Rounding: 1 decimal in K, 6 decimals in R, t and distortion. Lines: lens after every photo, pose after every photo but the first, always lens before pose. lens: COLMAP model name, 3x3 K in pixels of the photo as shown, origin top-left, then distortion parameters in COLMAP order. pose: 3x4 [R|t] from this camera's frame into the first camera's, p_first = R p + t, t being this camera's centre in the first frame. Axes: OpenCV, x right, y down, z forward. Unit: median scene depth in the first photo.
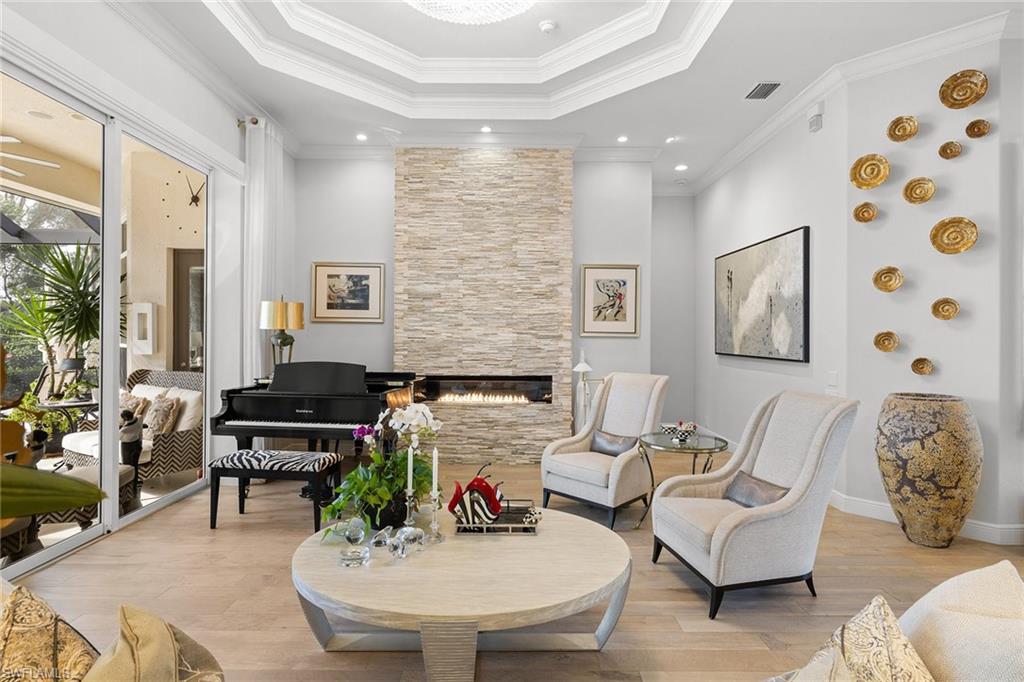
lens RADIAL K [[521.9, 0, 510.8], [0, 521.9, 333.9], [0, 0, 1]] dist [-0.001883, 0.000401]
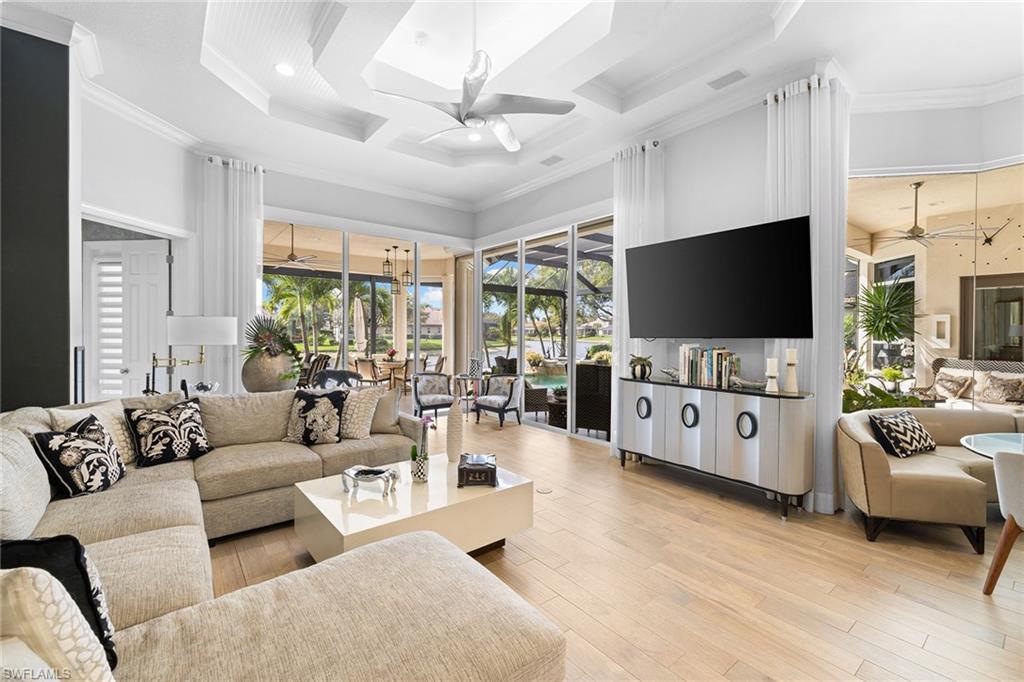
lens RADIAL K [[431.4, 0, 512.0], [0, 431.4, 341.0], [0, 0, 1]] dist [-0.003830, -0.000492]
pose [[0.619677, 0.013131, -0.784747, -0.519148], [-0.001104, 0.999874, 0.015859, 0.000879], [0.784856, -0.008961, 0.619613, -0.836559]]
